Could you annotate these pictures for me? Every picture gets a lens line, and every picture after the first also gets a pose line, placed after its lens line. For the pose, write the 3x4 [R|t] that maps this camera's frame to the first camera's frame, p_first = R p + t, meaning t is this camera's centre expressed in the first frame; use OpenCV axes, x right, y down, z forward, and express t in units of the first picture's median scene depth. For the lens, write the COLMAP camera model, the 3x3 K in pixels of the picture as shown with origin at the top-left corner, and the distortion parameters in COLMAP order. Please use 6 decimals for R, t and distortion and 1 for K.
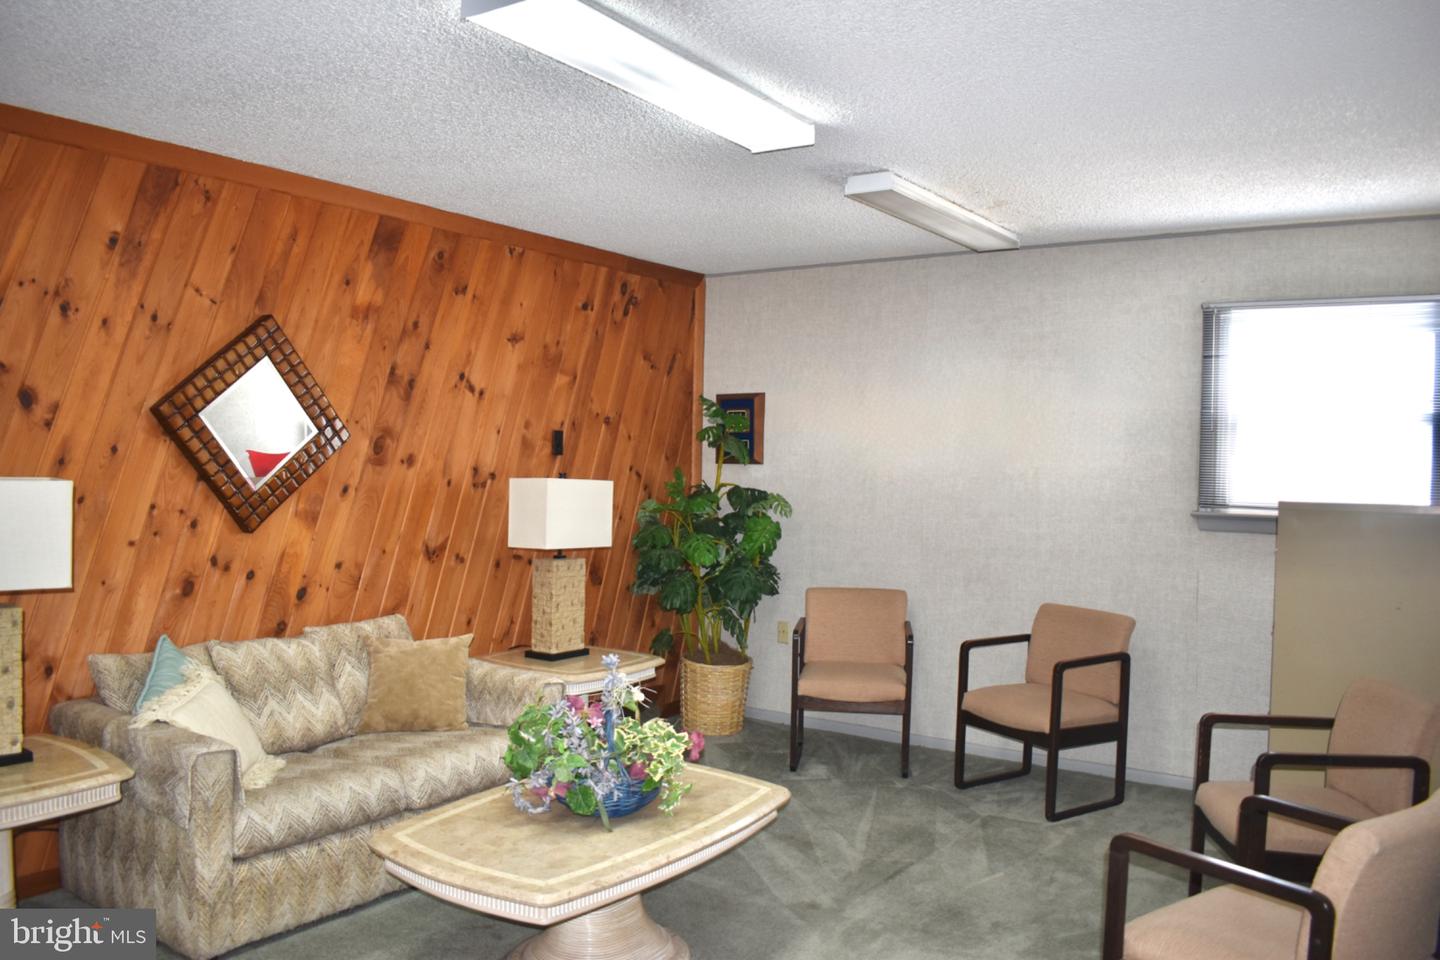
lens RADIAL K [[1124.1, 0, 711.7], [0, 1124.1, 478.7], [0, 0, 1]] dist [-0.097832, 0.014728]
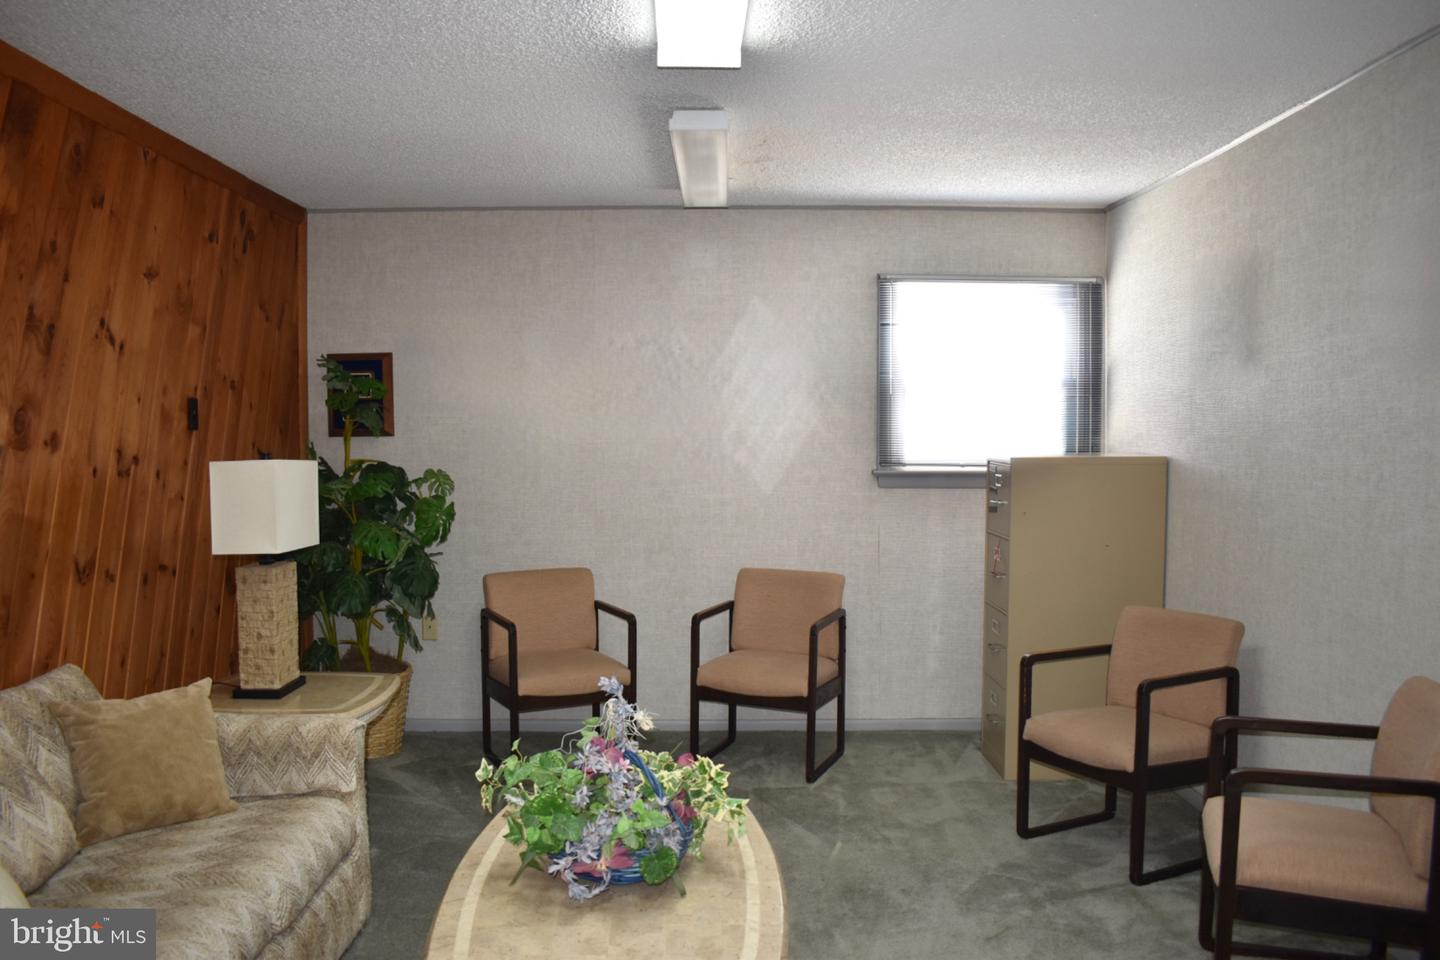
lens RADIAL K [[1124.1, 0, 719.4], [0, 1124.1, 484.5], [0, 0, 1]] dist [-0.097832, 0.014728]
pose [[0.817376, -0.046956, 0.574187, -0.306584], [0.027126, 0.998704, 0.043057, -0.007336], [-0.575465, -0.019618, 0.817591, 0.201076]]
